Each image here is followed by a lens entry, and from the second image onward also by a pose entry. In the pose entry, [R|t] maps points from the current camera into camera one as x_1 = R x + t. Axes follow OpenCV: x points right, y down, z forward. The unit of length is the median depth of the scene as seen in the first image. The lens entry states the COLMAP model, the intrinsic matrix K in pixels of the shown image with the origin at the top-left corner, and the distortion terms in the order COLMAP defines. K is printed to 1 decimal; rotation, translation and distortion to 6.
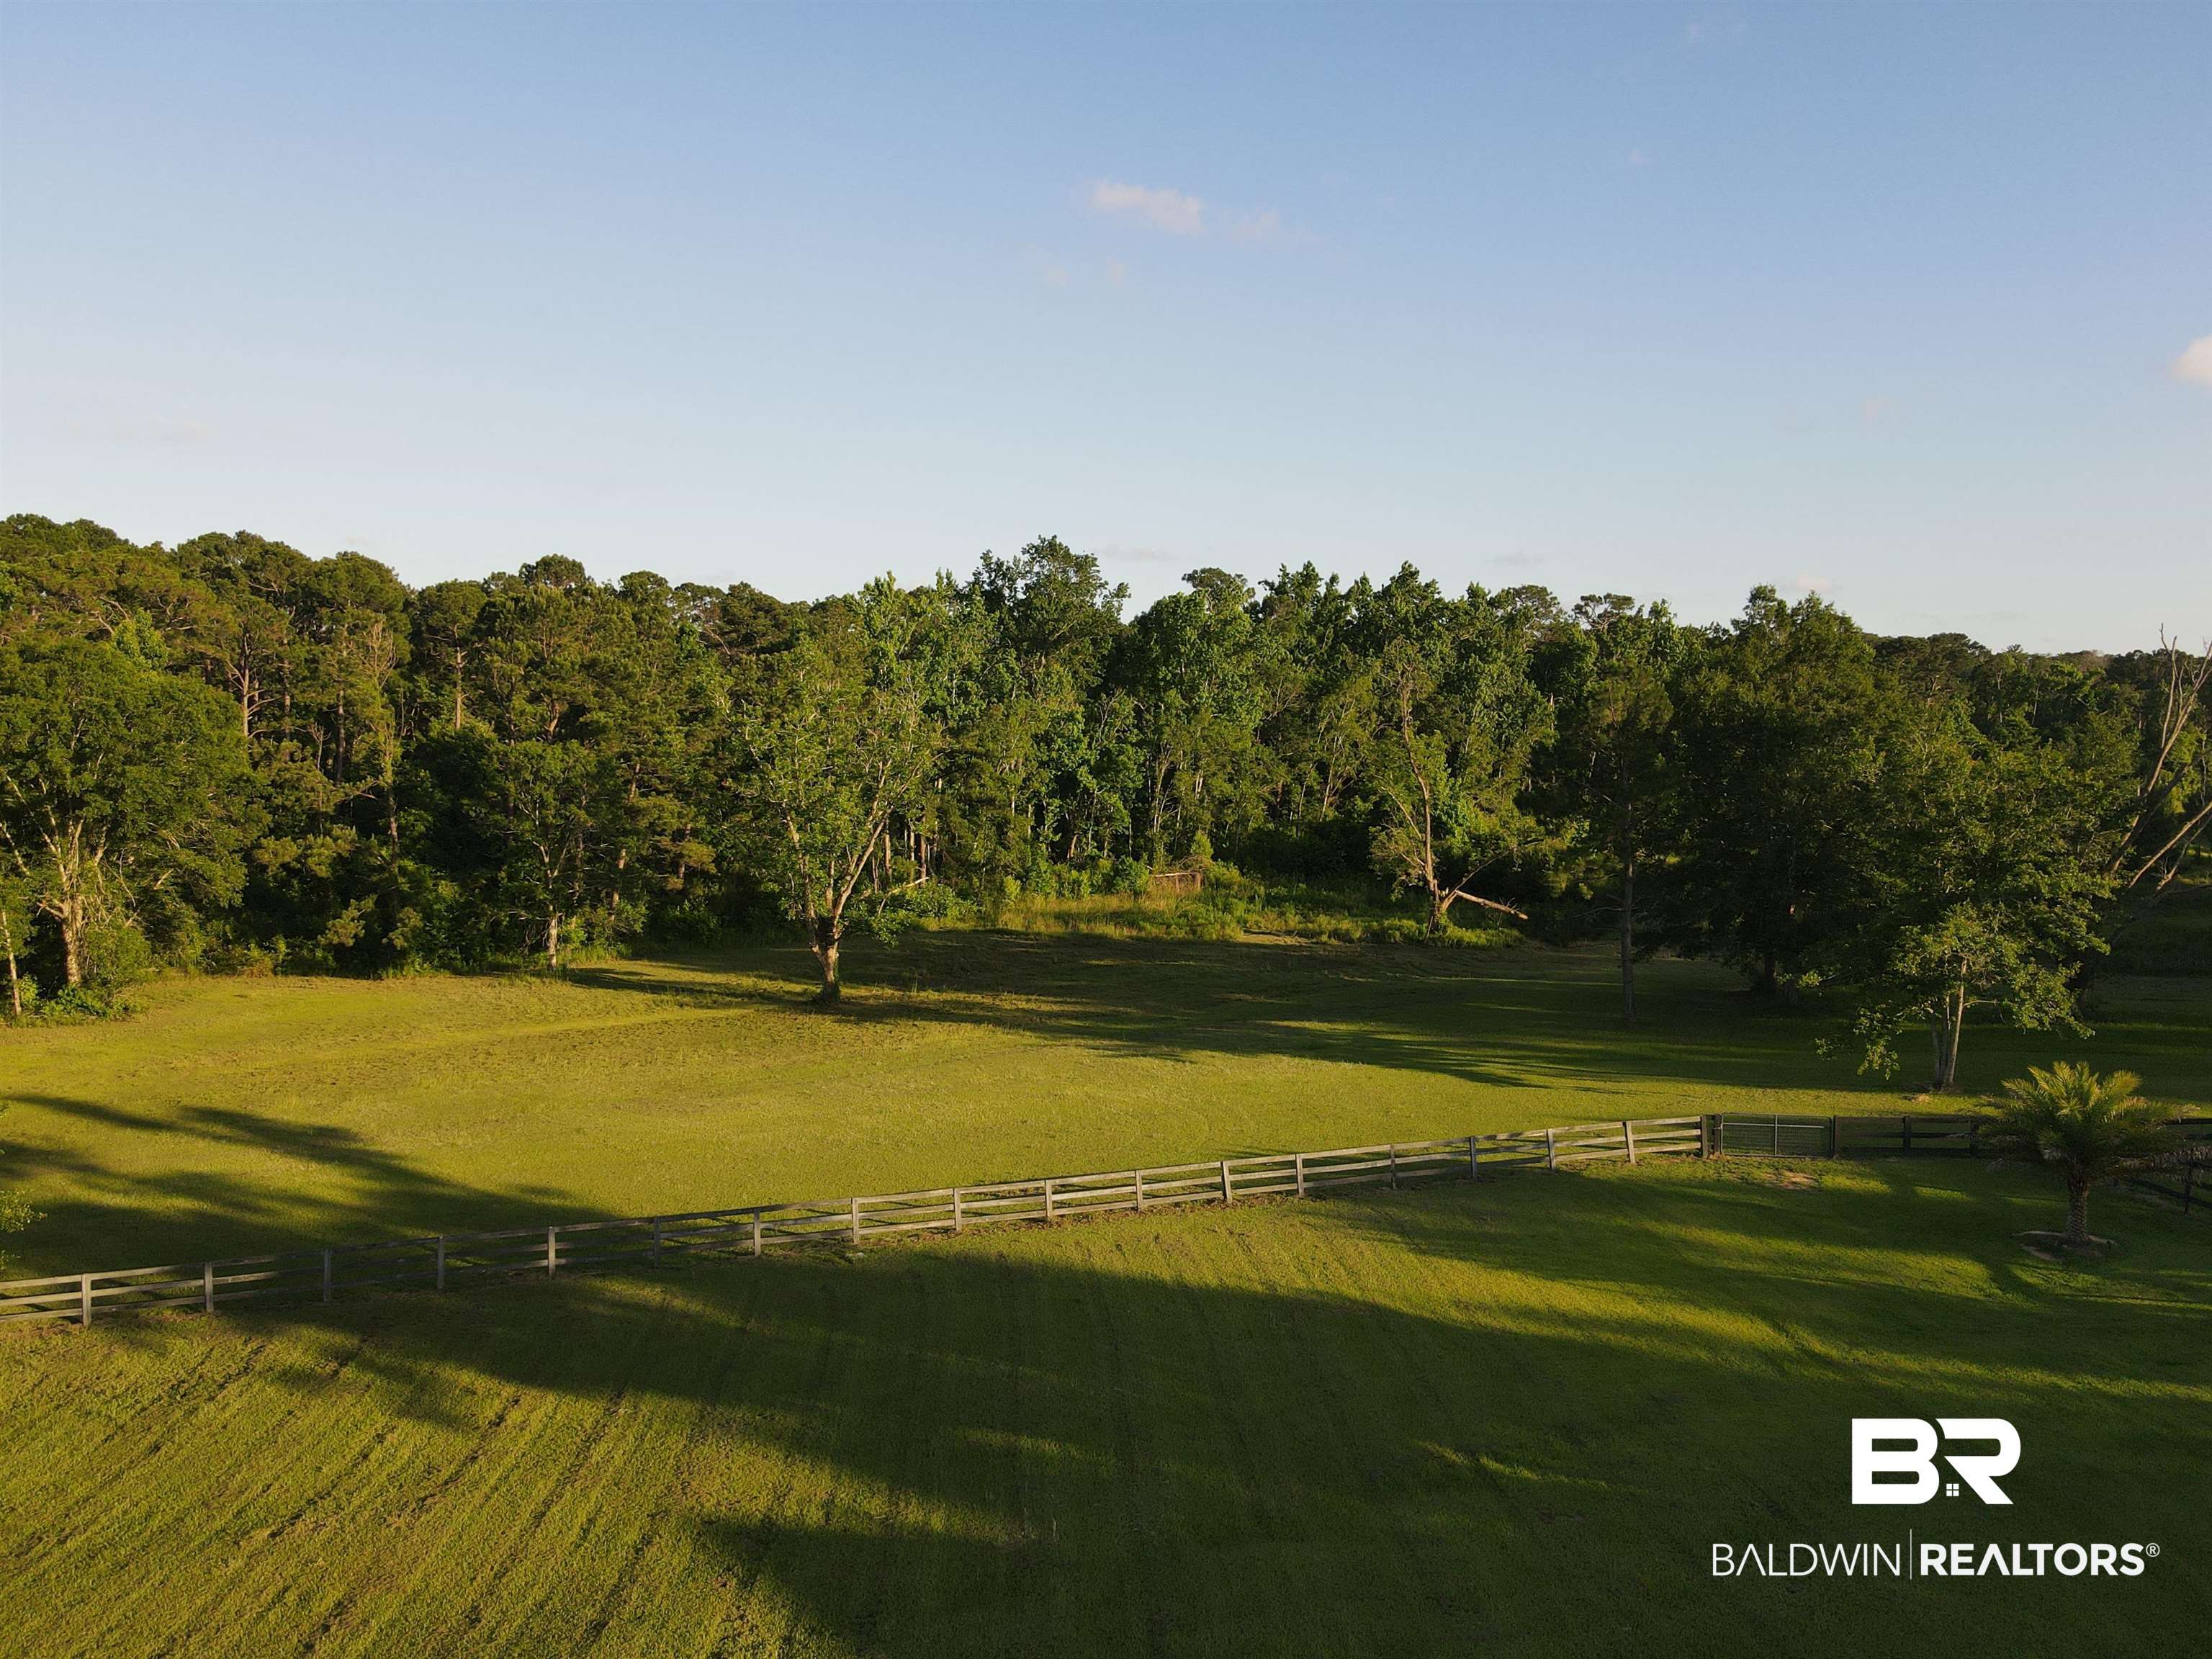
lens RADIAL K [[1620.2, 0, 1107.1], [0, 1620.2, 817.7], [0, 0, 1]] dist [0.004640, 0.017848]
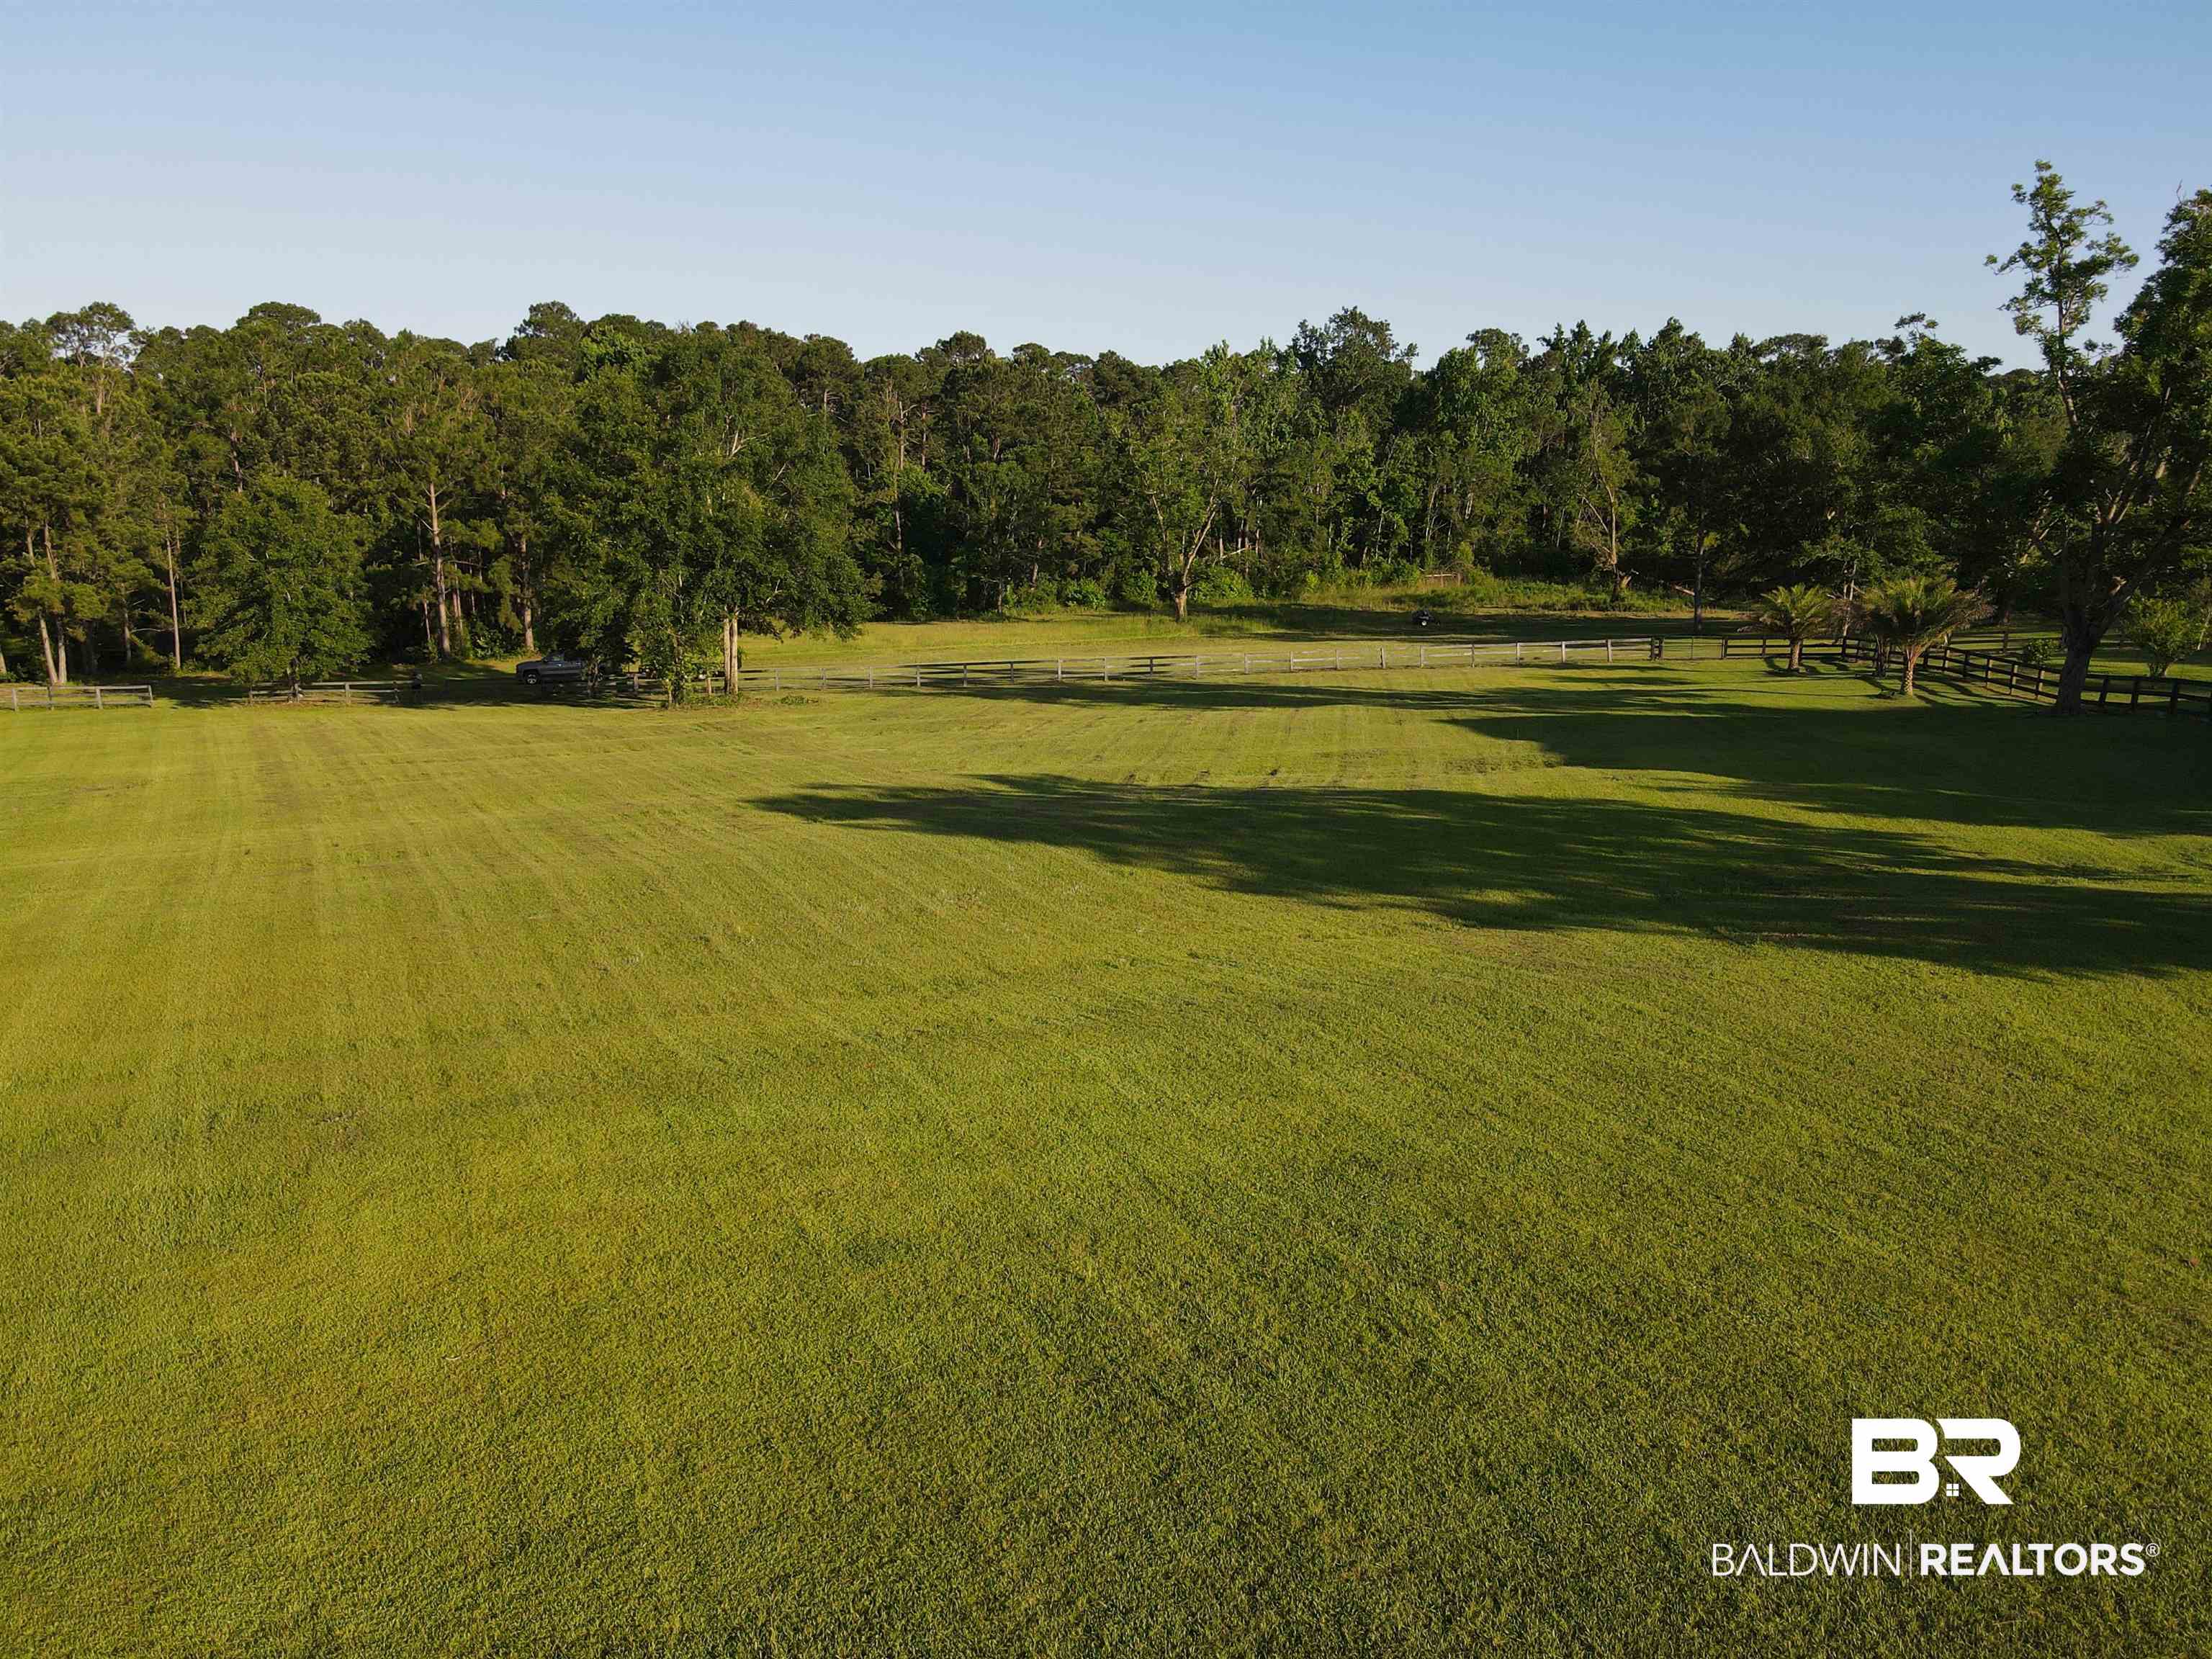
lens RADIAL K [[1620.2, 0, 1104.1], [0, 1620.2, 809.5], [0, 0, 1]] dist [0.004640, 0.017848]
pose [[0.978119, 0.033254, -0.205373, 0.047955], [-0.005185, 0.990733, 0.135727, 0.043761], [0.207983, -0.131693, 0.969227, -0.316986]]
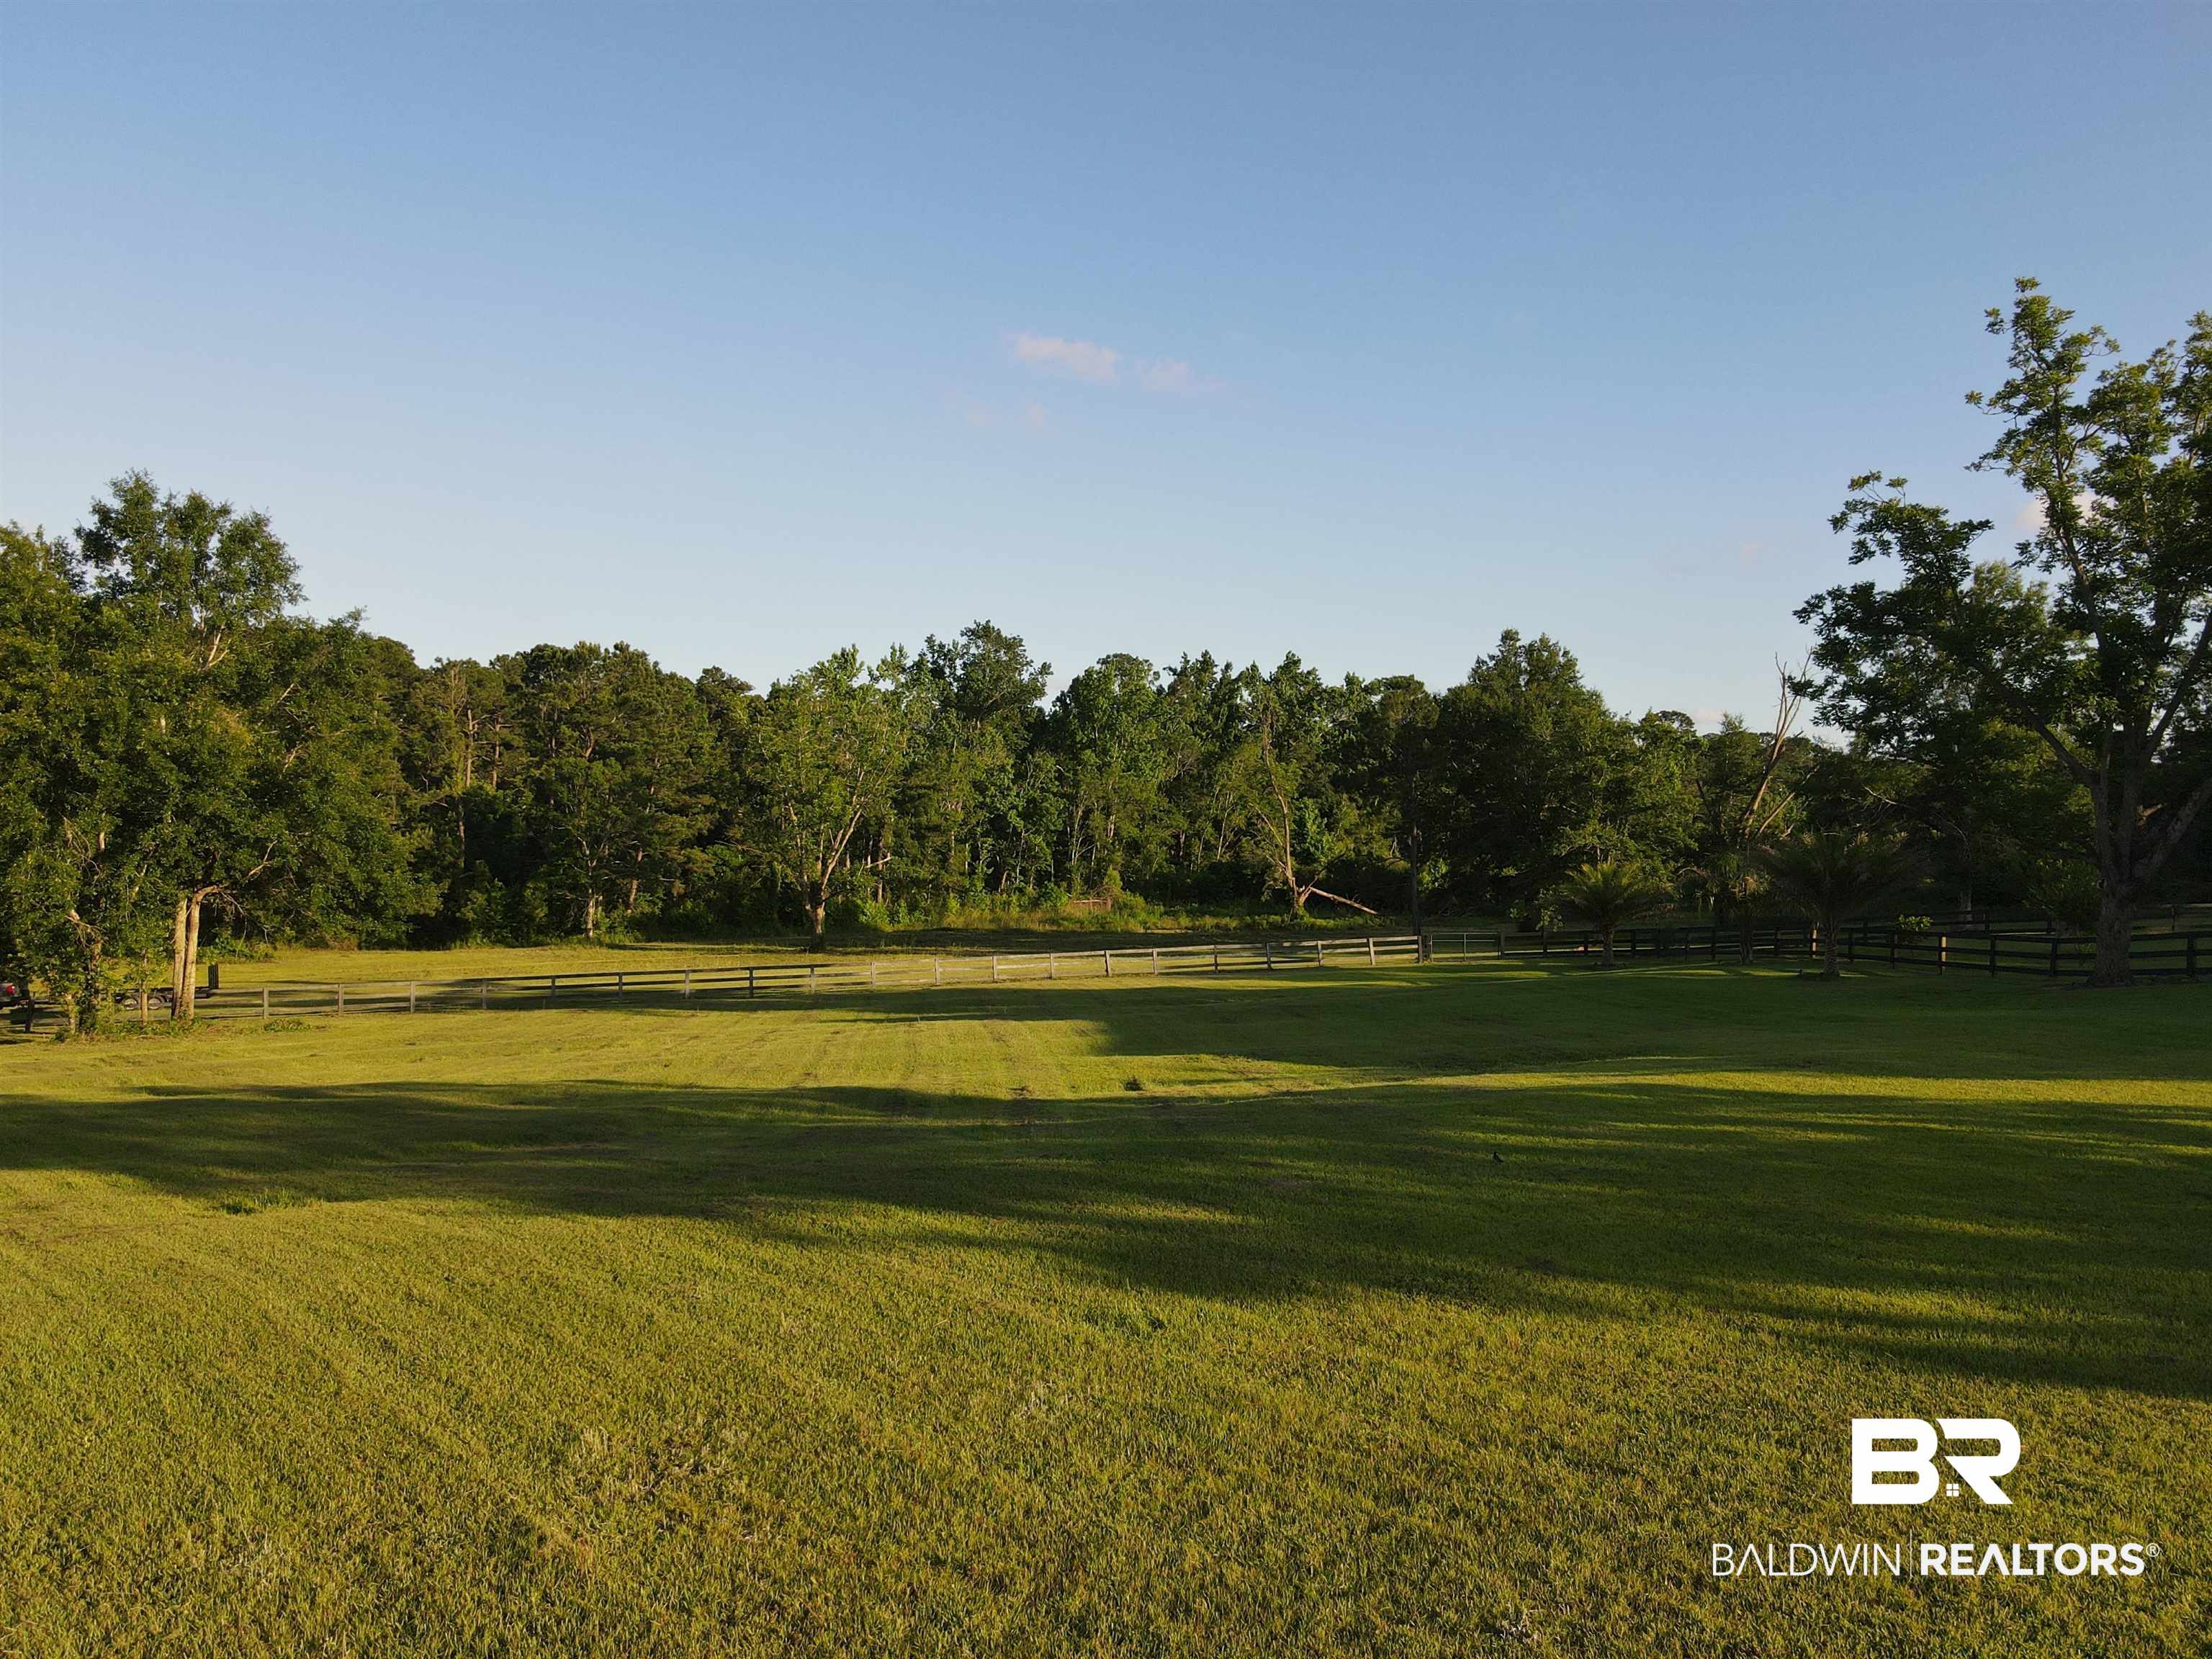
lens RADIAL K [[1620.2, 0, 1102.6], [0, 1620.2, 815.1], [0, 0, 1]] dist [0.004640, 0.017848]
pose [[0.999075, 0.000672, 0.042989, 0.000219], [0.002799, 0.996740, -0.080631, 0.064965], [-0.042903, 0.080677, 0.995816, -0.179475]]
